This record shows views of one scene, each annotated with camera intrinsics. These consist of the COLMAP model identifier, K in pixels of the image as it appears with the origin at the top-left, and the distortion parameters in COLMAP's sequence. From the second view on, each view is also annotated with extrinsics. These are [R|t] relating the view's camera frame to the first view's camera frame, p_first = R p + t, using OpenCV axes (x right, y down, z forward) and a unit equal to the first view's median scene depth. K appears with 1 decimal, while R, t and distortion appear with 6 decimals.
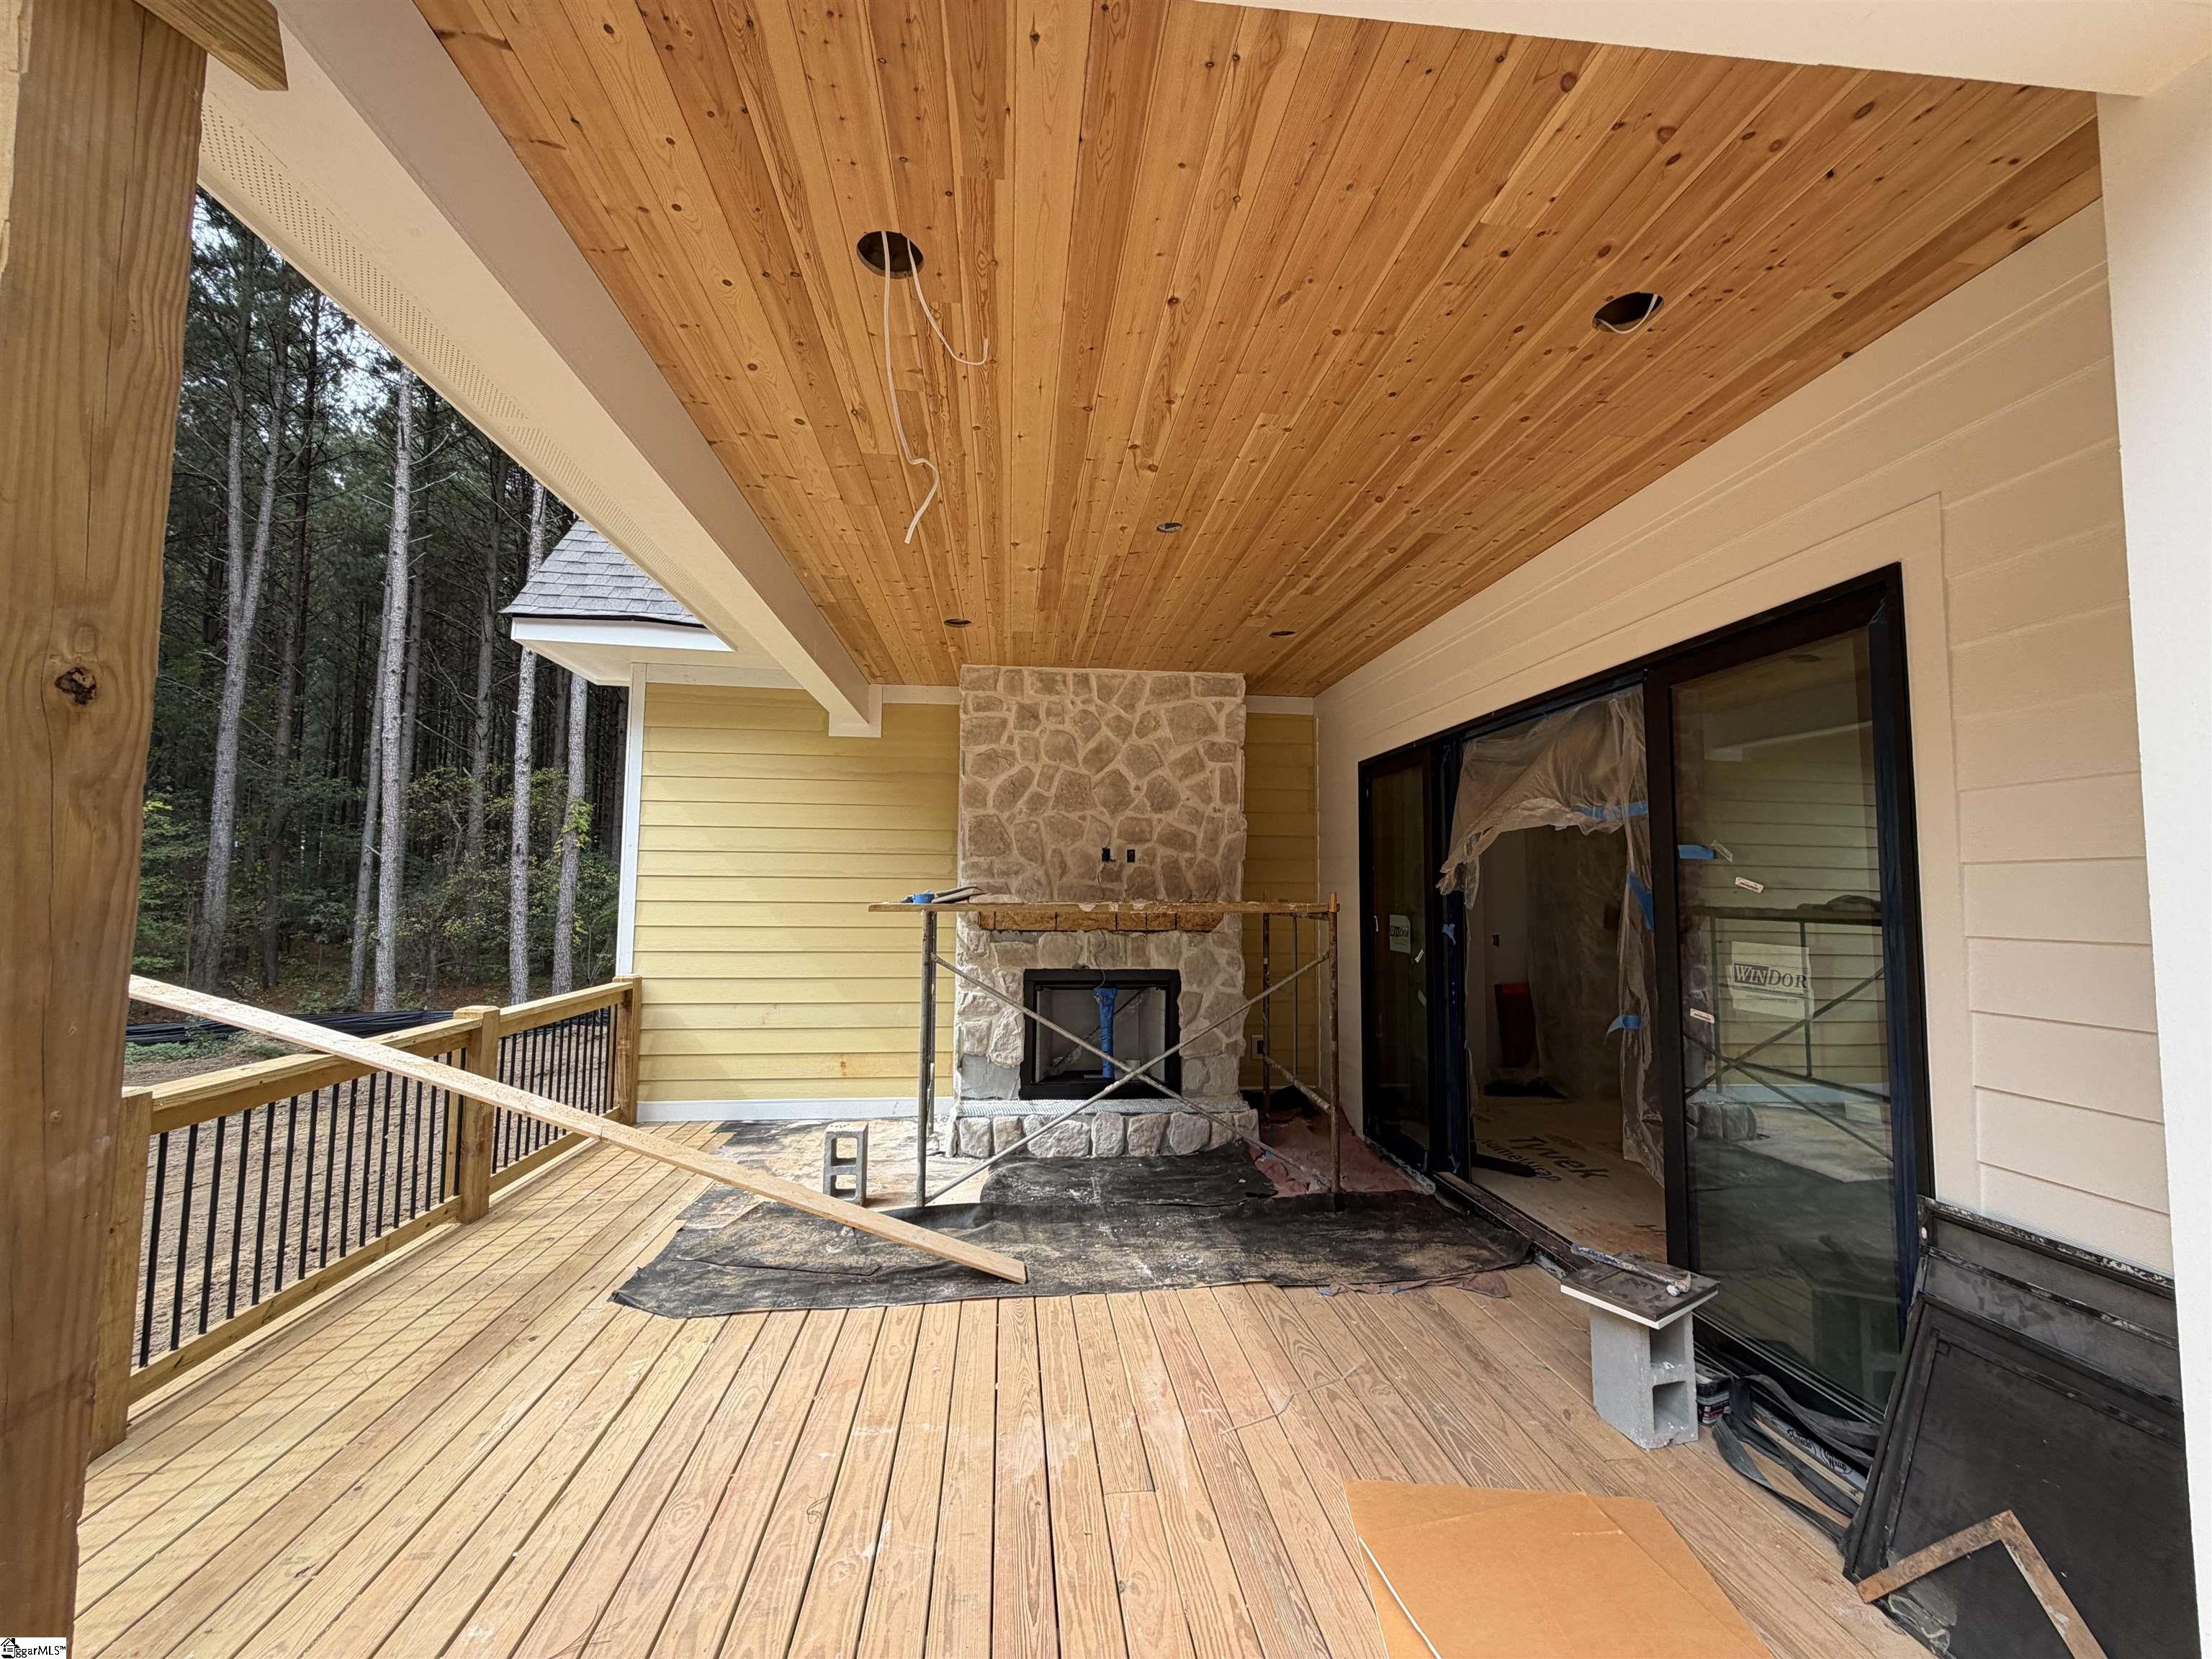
lens RADIAL K [[882.7, 0, 1094.6], [0, 882.7, 829.9], [0, 0, 1]] dist [0.000429, 0.000109]
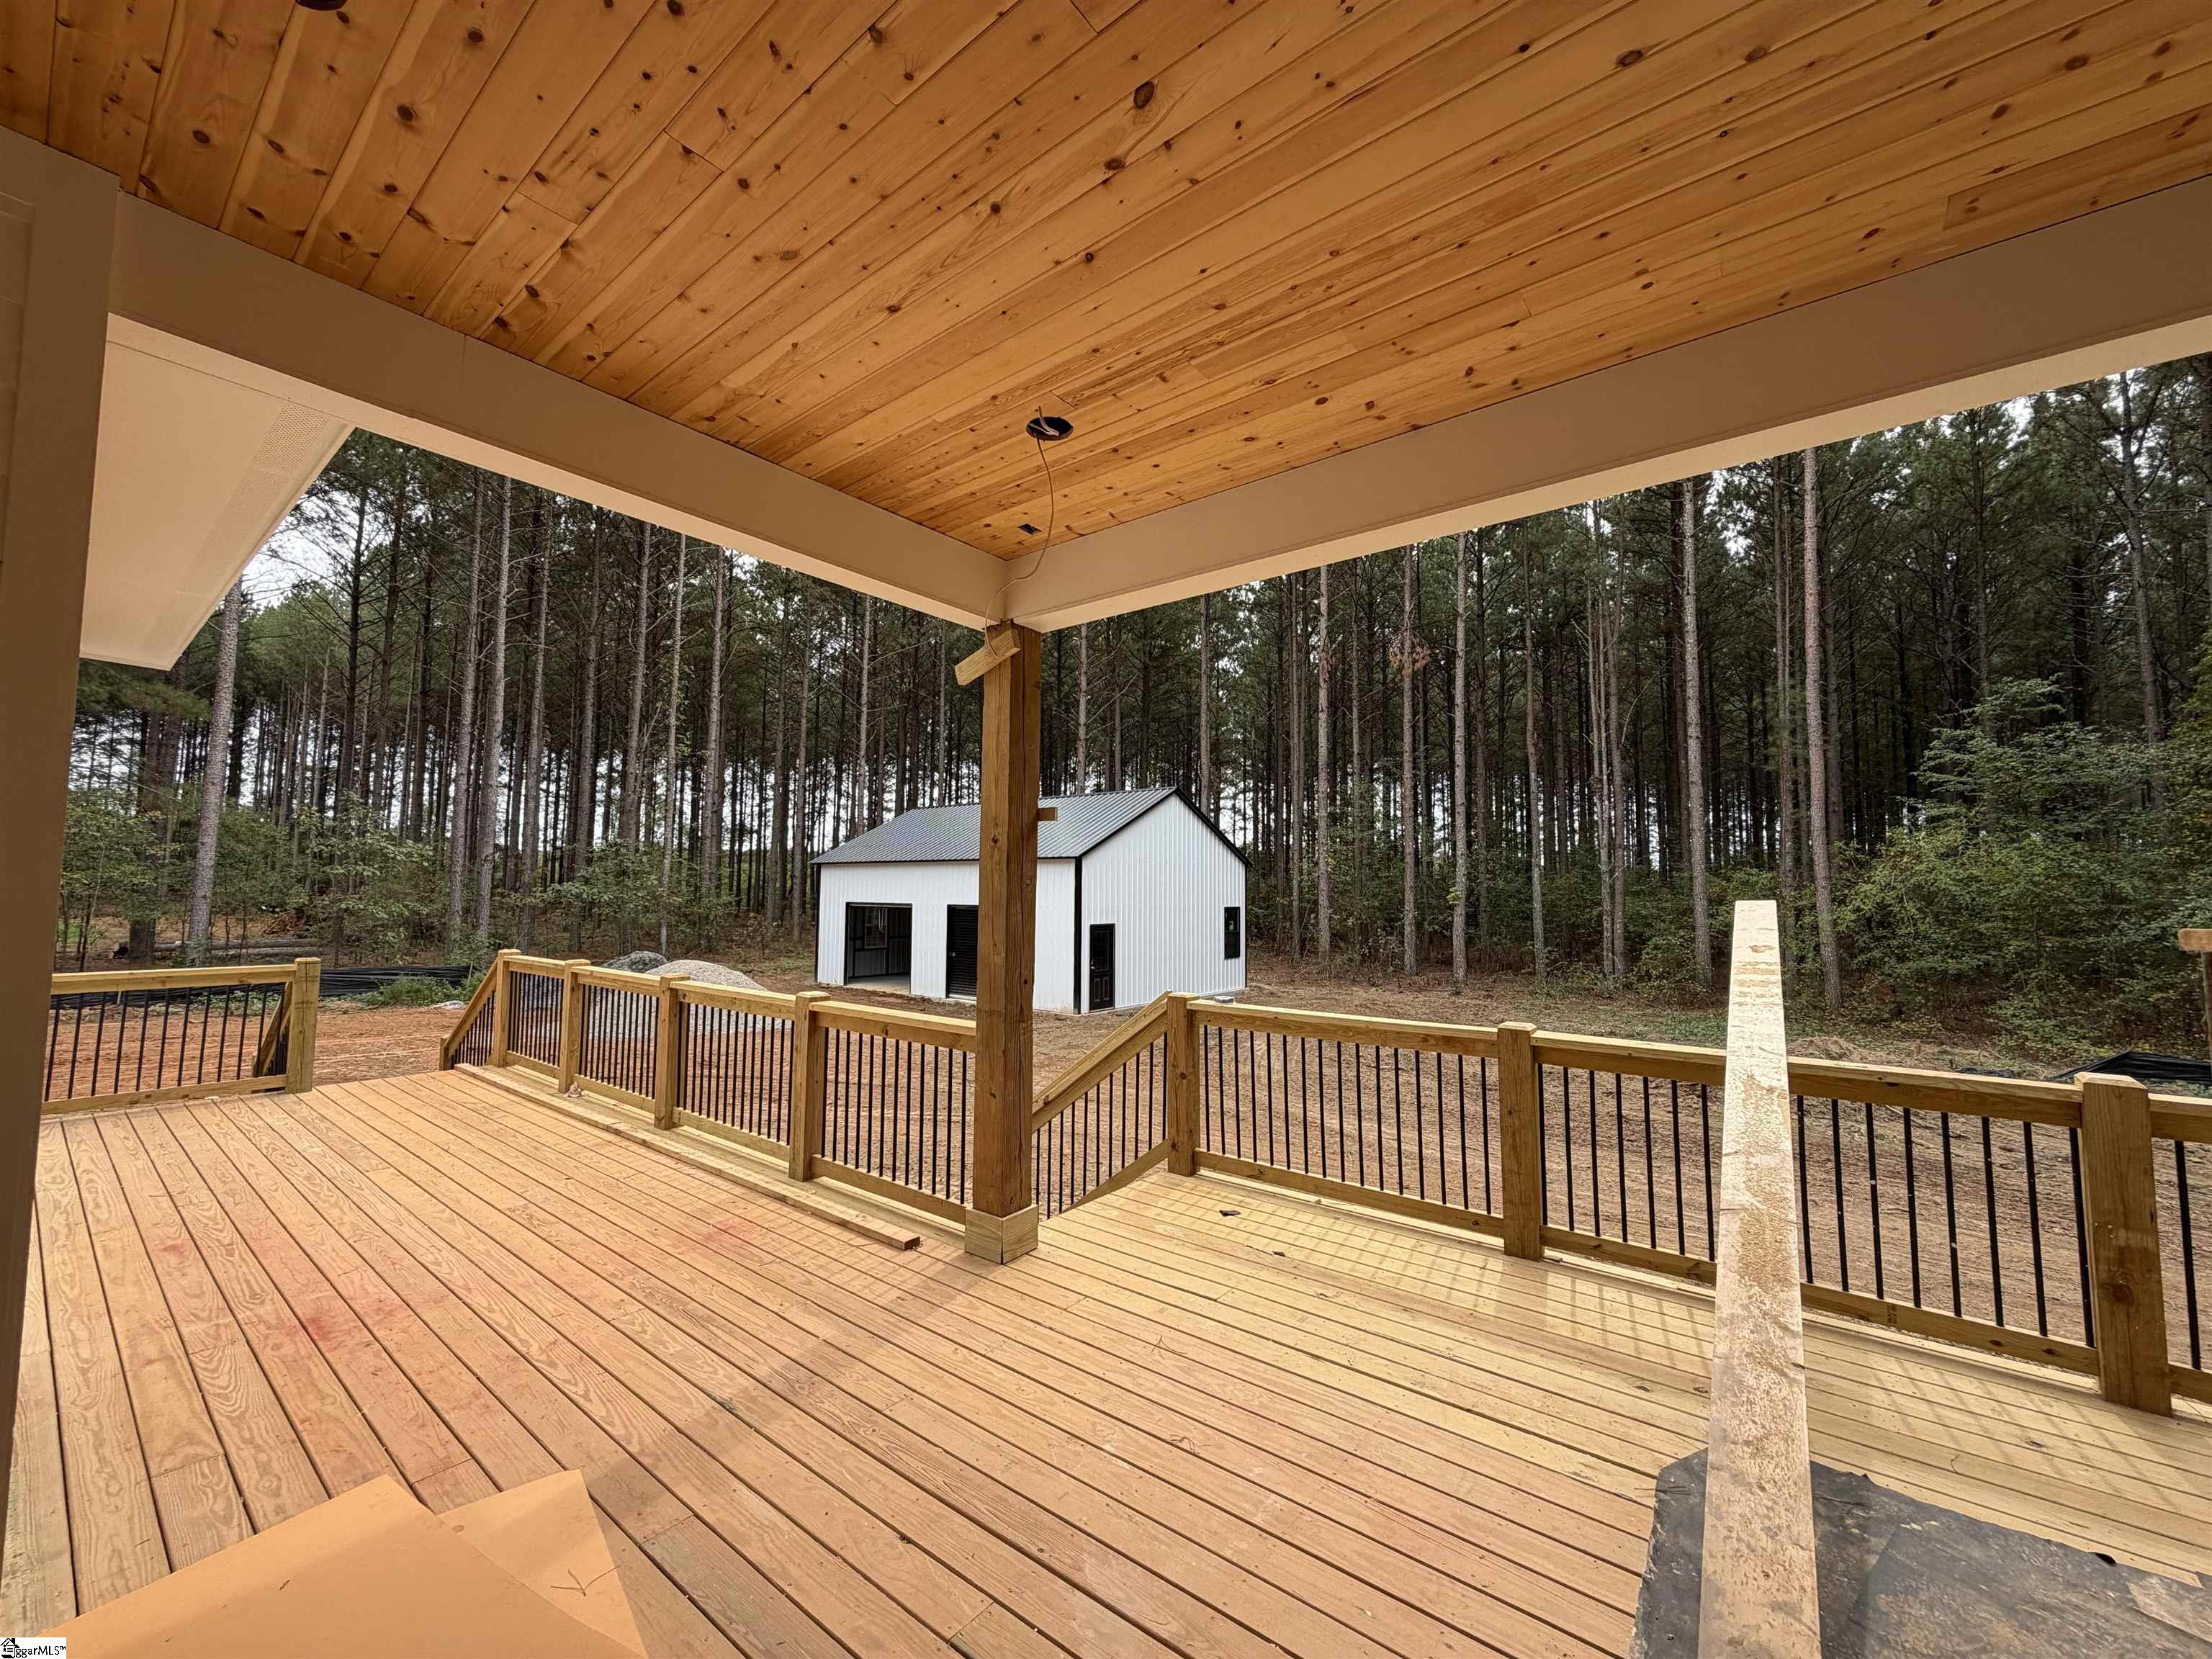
lens RADIAL K [[882.7, 0, 1094.6], [0, 882.7, 829.9], [0, 0, 1]] dist [0.000429, 0.000109]
pose [[-0.701336, -0.070966, -0.709289, 0.530034], [0.028032, 0.991517, -0.126921, 0.128001], [0.712279, -0.108897, -0.693397, 1.555263]]
